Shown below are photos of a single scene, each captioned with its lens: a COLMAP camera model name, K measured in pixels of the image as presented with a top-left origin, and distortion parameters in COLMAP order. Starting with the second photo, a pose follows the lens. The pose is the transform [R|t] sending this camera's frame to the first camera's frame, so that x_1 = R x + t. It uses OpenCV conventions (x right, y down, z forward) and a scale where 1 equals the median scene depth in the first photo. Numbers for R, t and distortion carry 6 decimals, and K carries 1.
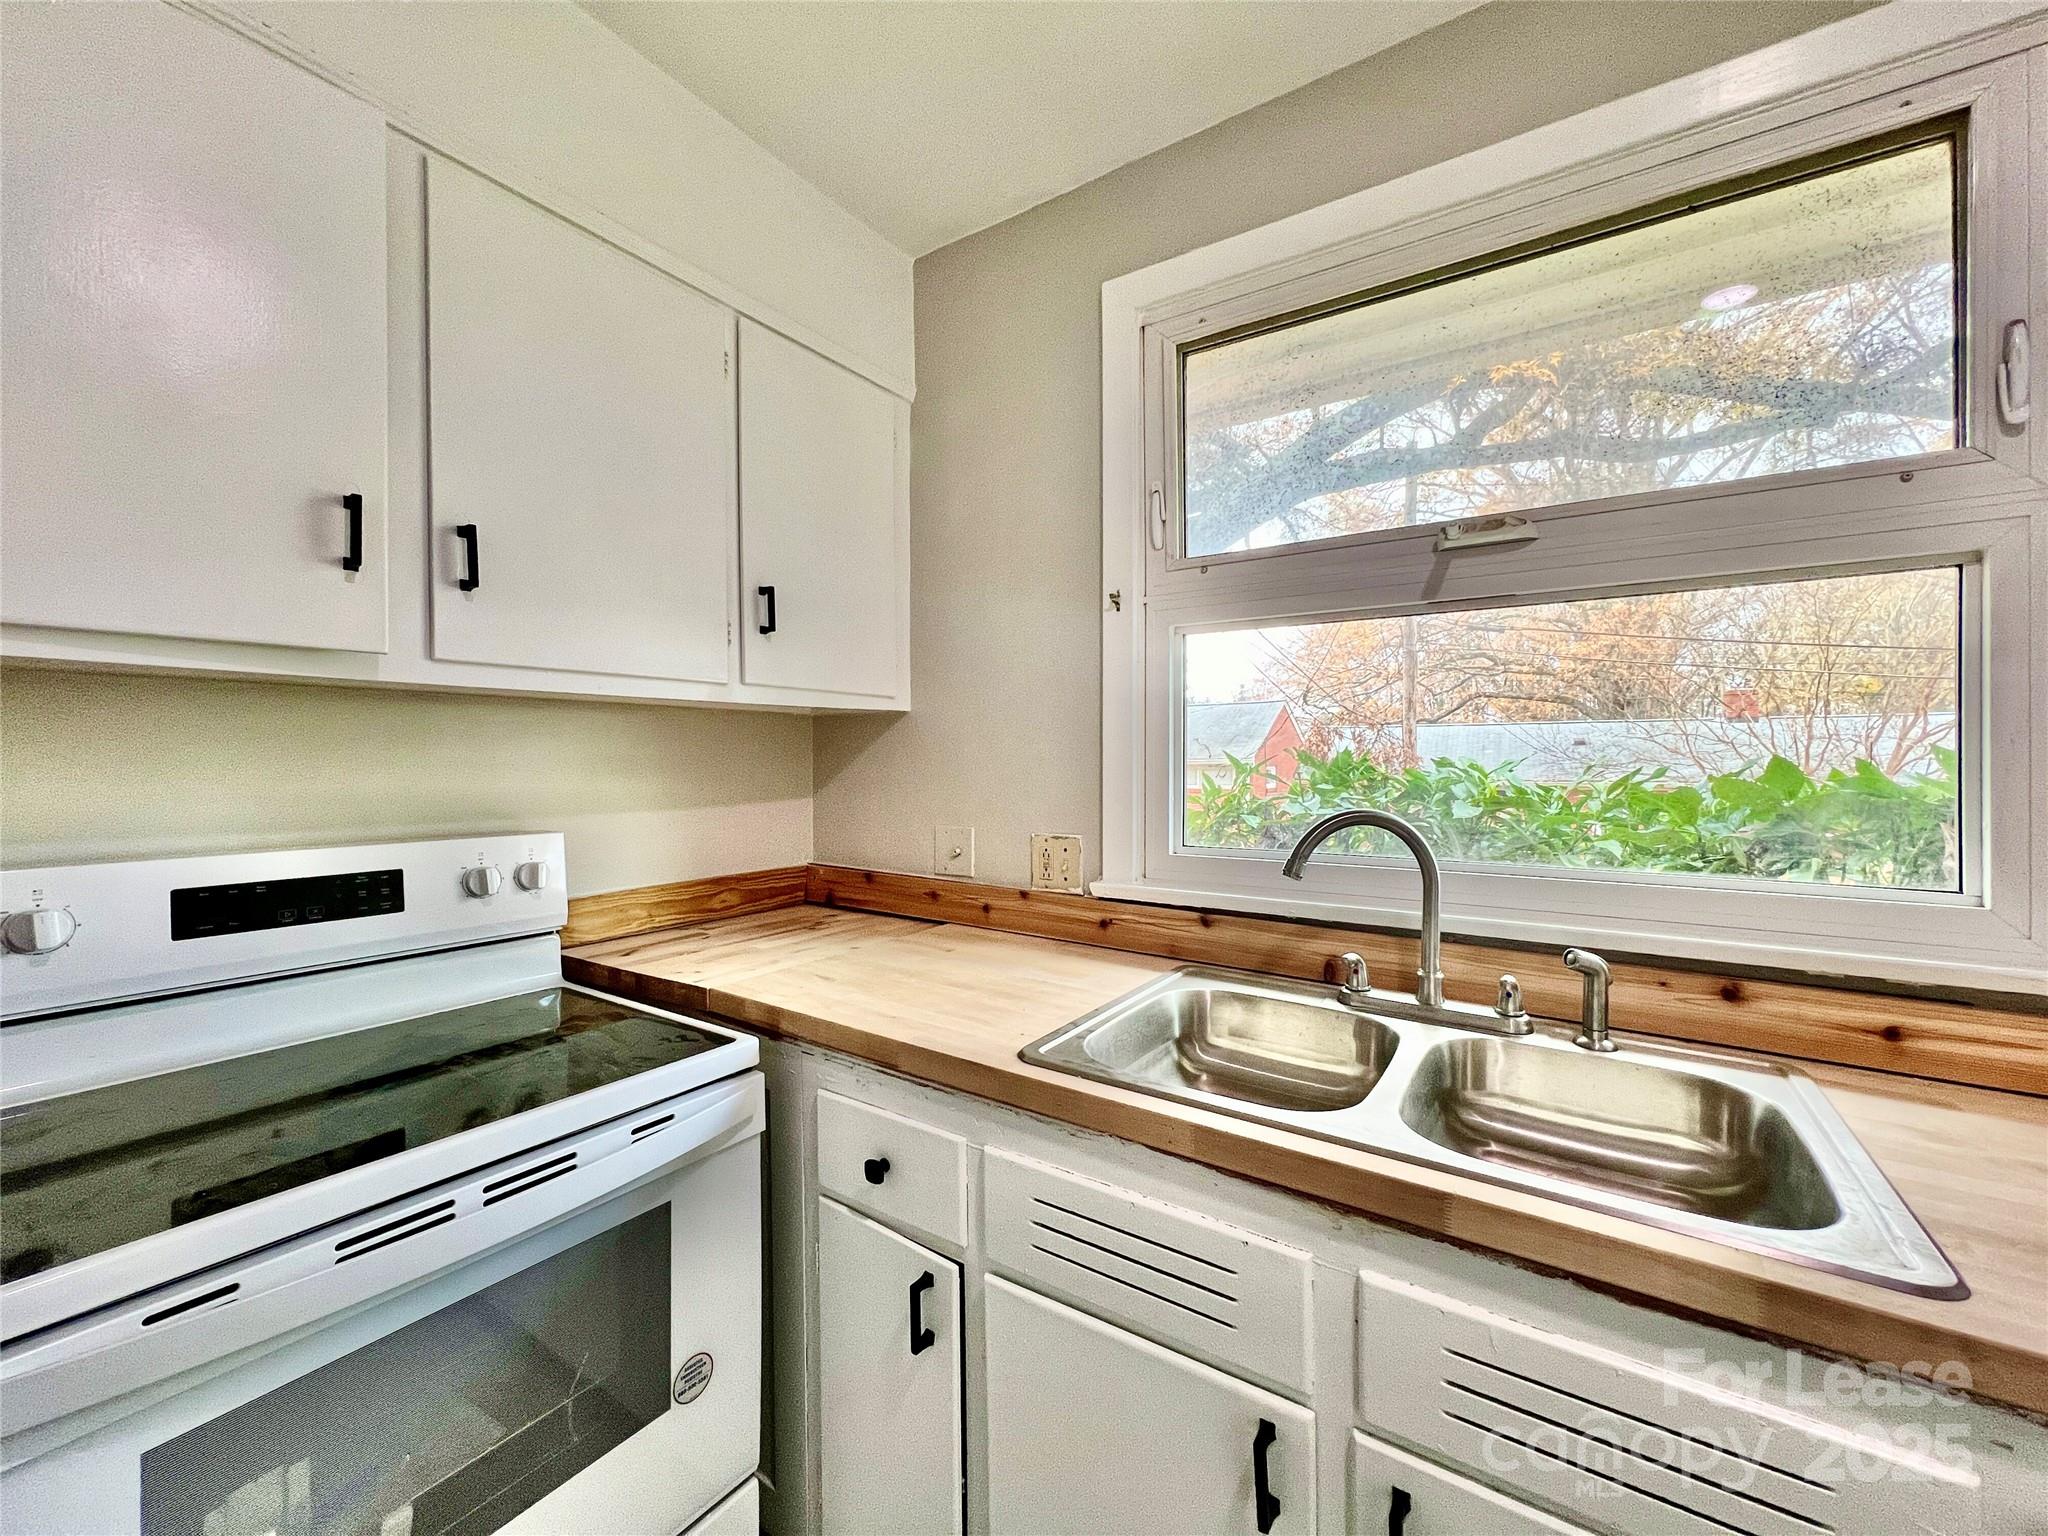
lens RADIAL K [[831.0, 0, 1023.3], [0, 831.0, 756.8], [0, 0, 1]] dist [0.002617, -0.000281]
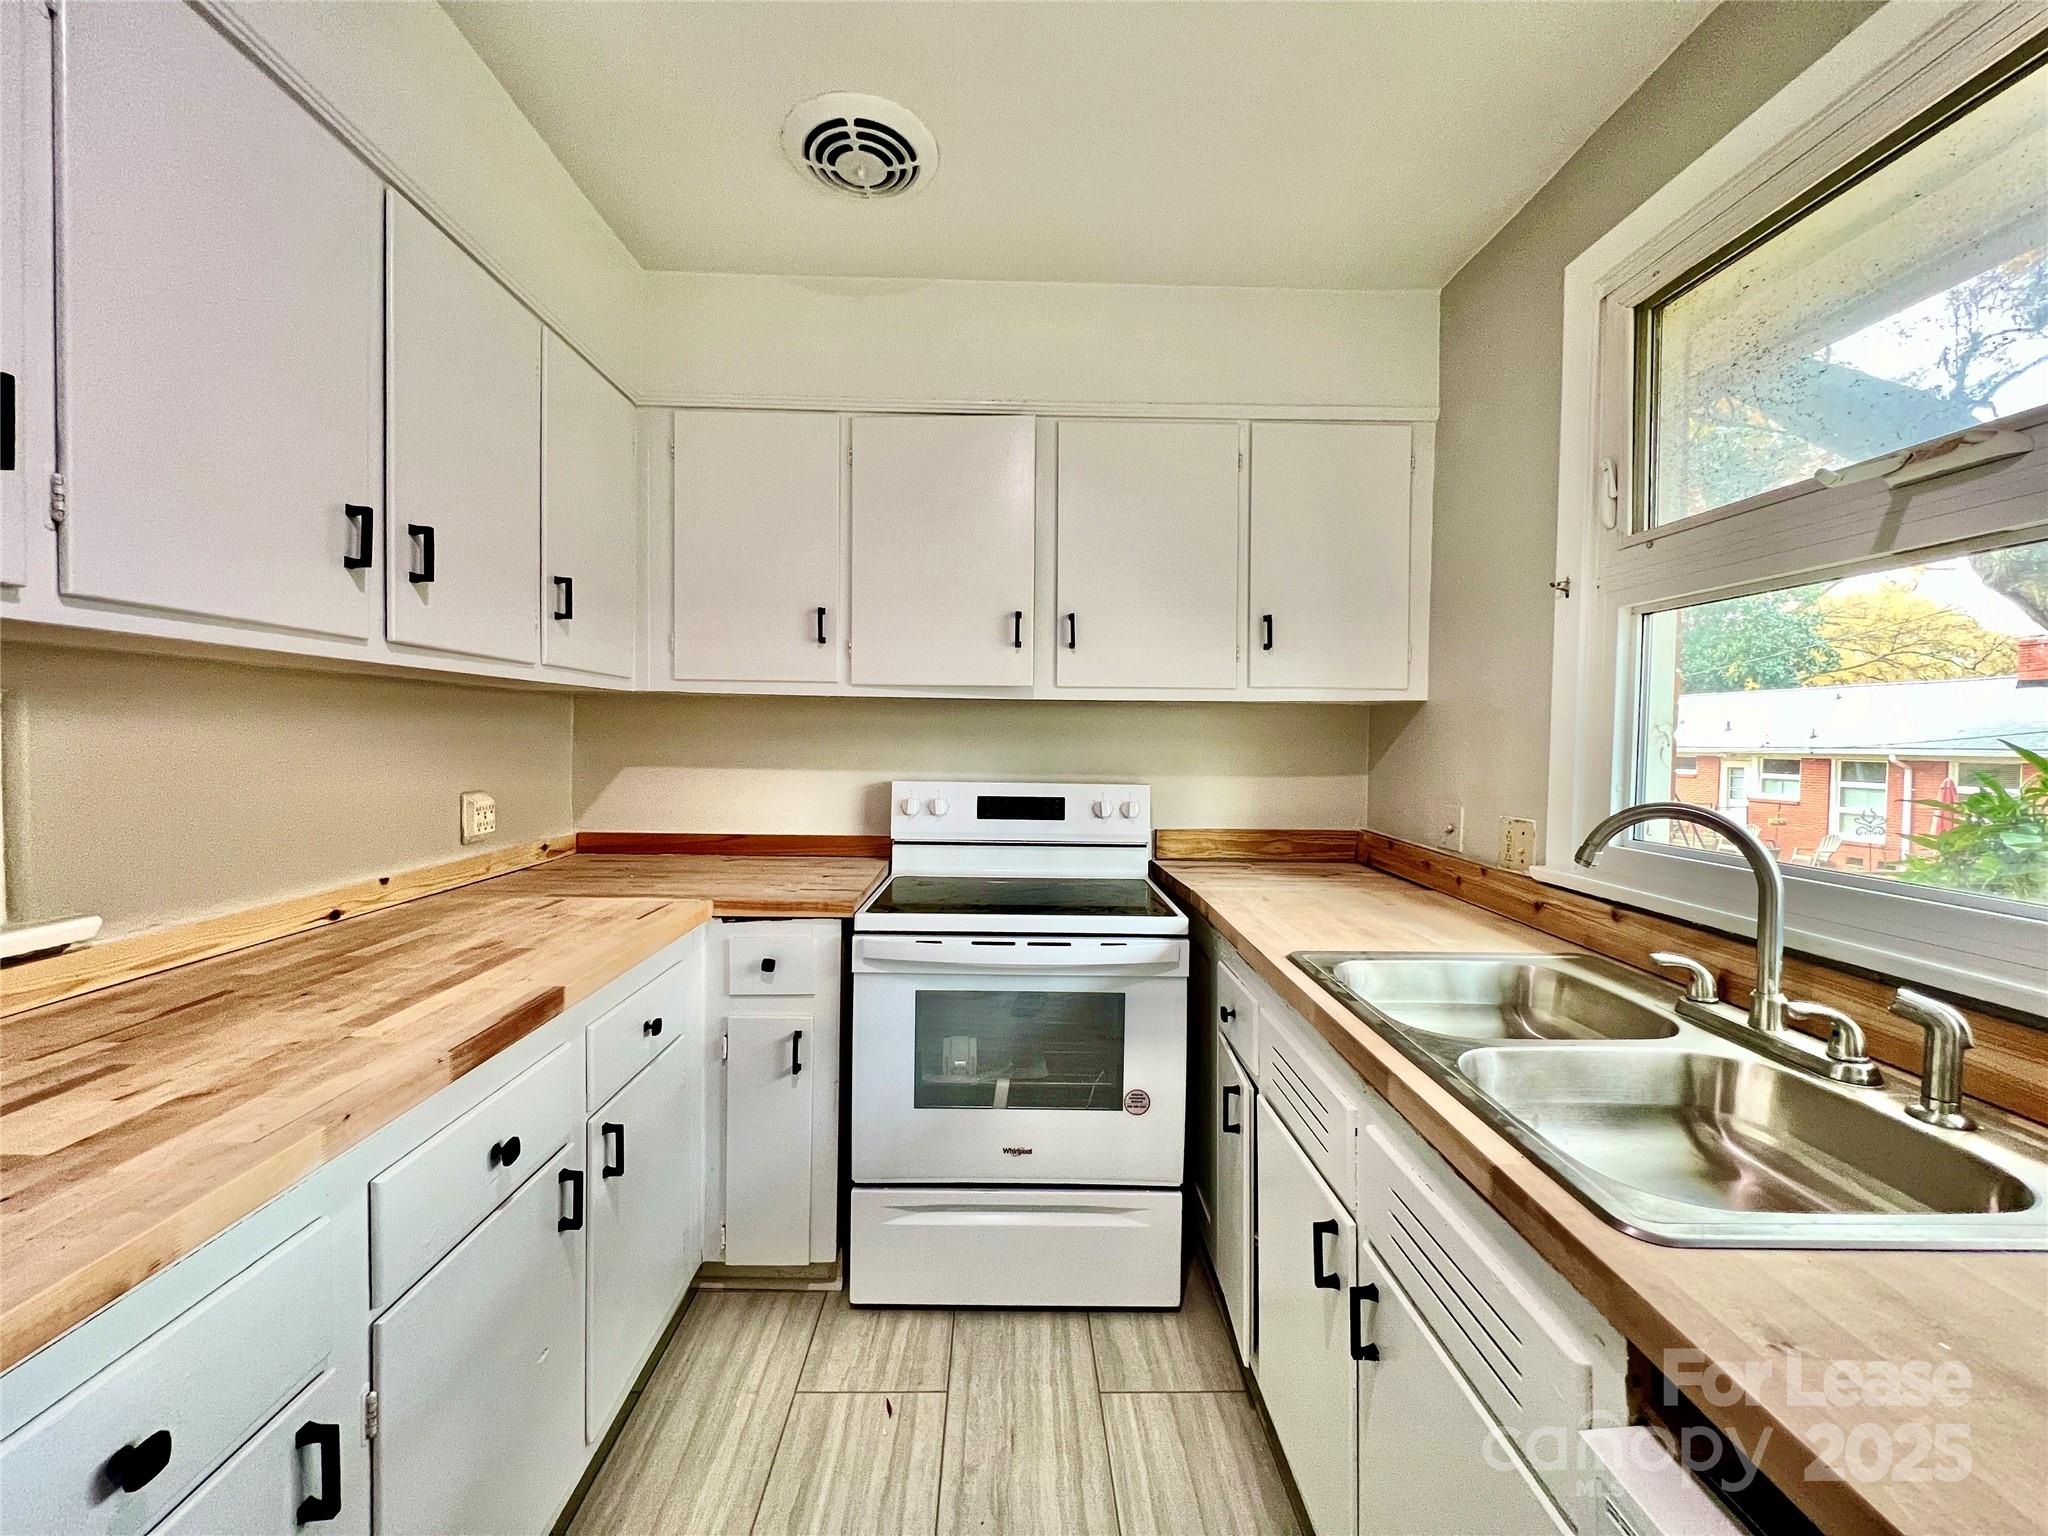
lens RADIAL K [[831.0, 0, 1022.0], [0, 831.0, 759.9], [0, 0, 1]] dist [0.002617, -0.000281]
pose [[0.568206, 0.031675, -0.822277, 0.667406], [-0.012040, 0.999472, 0.030181, -0.003907], [0.822798, -0.007249, 0.568287, -0.125010]]
